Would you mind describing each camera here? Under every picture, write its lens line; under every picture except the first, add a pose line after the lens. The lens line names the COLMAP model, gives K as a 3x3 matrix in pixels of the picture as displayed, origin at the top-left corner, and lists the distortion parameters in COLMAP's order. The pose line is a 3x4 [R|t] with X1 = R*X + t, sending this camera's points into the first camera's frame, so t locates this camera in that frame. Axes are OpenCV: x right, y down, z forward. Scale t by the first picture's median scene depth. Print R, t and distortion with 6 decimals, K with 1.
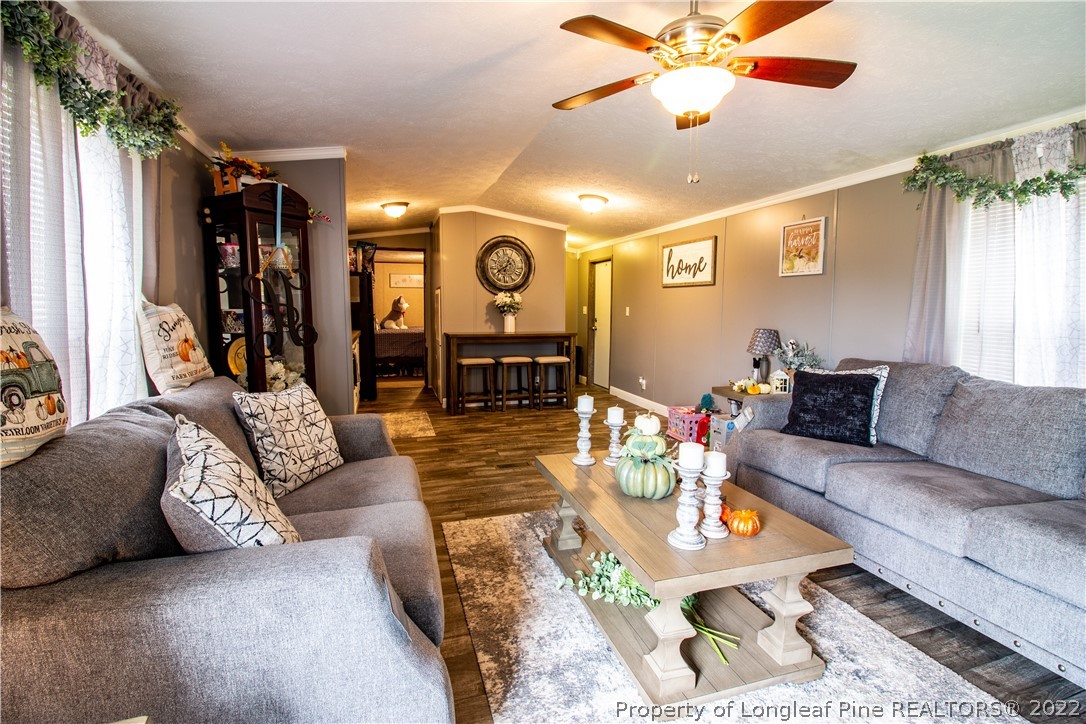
lens RADIAL K [[515.6, 0, 543.0], [0, 515.6, 362.0], [0, 0, 1]] dist [-0.000138, -0.000015]
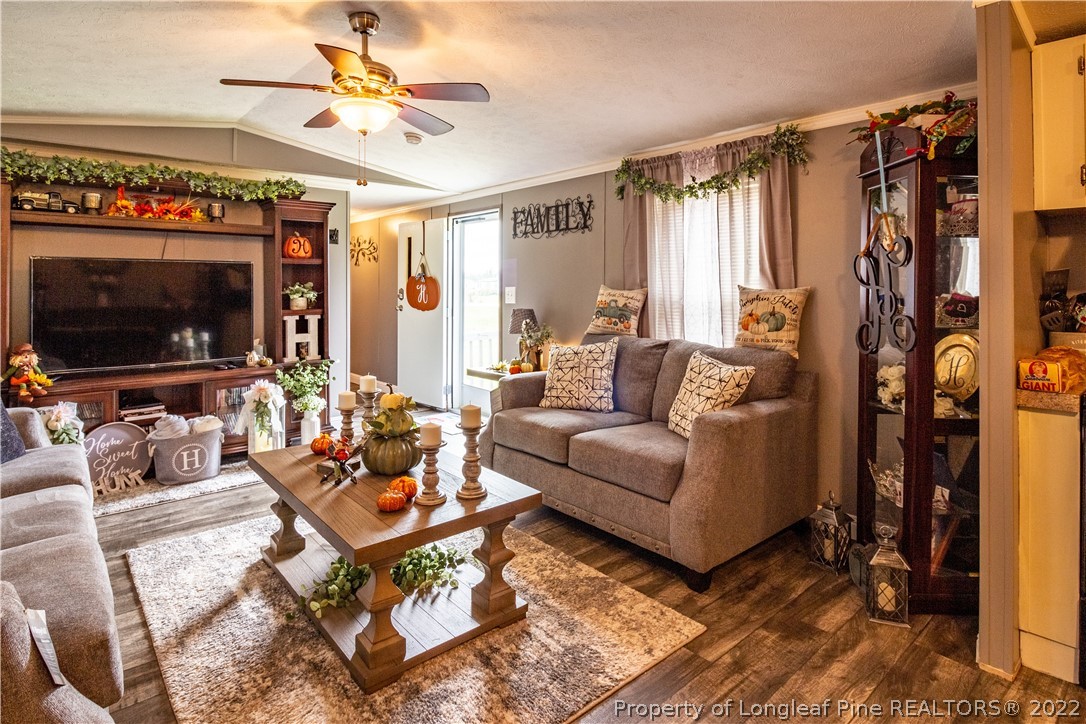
lens RADIAL K [[579.1, 0, 556.0], [0, 579.1, 287.2], [0, 0, 1]] dist [-0.002546, -0.002571]
pose [[-0.911457, -0.006869, -0.411337, 0.318350], [-0.052298, 0.993683, 0.099291, -0.196733], [0.408057, 0.112012, -0.906059, 1.793449]]
